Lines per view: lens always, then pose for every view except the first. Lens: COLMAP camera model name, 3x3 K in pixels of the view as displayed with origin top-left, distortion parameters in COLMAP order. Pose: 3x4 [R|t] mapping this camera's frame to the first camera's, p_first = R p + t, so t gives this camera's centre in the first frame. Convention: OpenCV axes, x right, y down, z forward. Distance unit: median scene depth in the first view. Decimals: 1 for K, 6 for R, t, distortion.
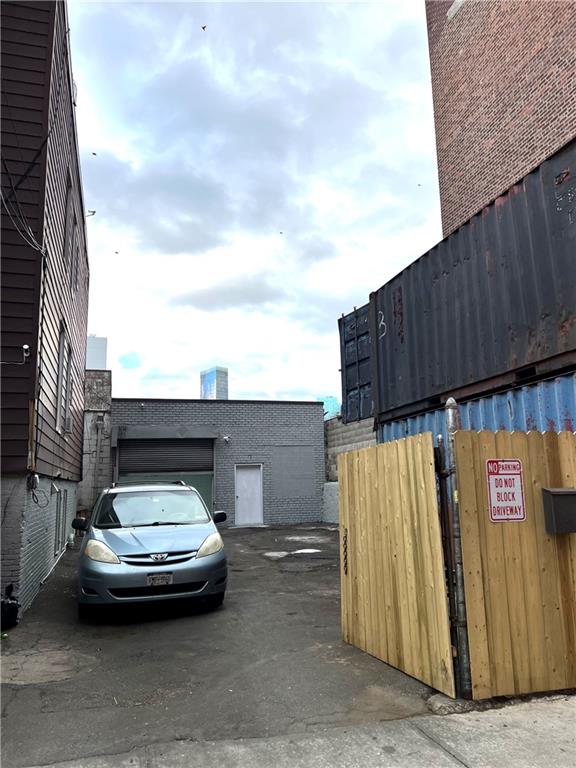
lens RADIAL K [[568.5, 0, 287.8], [0, 568.5, 381.7], [0, 0, 1]] dist [0.065382, -0.000618]
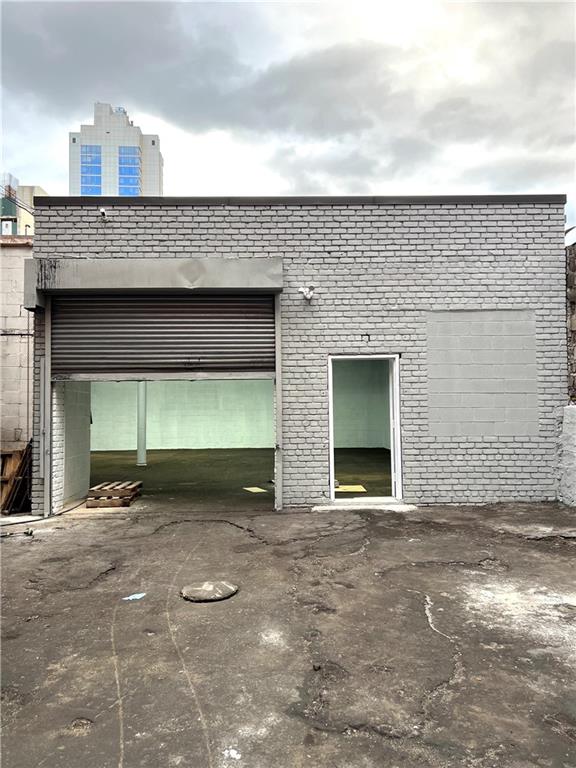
lens RADIAL K [[568.5, 0, 286.9], [0, 568.5, 383.4], [0, 0, 1]] dist [0.065382, -0.000618]
pose [[0.960062, 0.005553, -0.279732, -0.007782], [0.033802, 0.990178, 0.135668, 0.109961], [0.277737, -0.139705, 0.950444, 0.610614]]
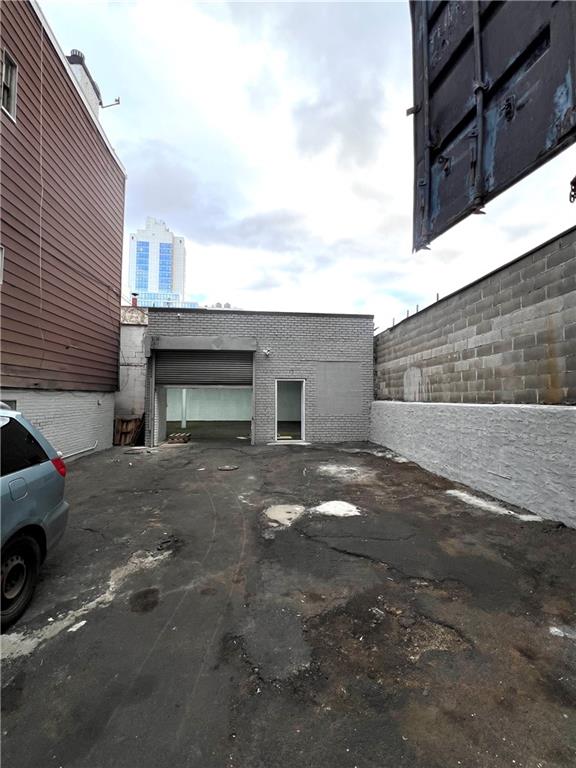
lens RADIAL K [[338.0, 0, 285.7], [0, 338.0, 382.0], [0, 0, 1]] dist [-0.003045, -0.000103]
pose [[0.980028, 0.020676, -0.197780, 0.036187], [0.005239, 0.991551, 0.129614, 0.077693], [0.198789, -0.128061, 0.971639, 0.460037]]
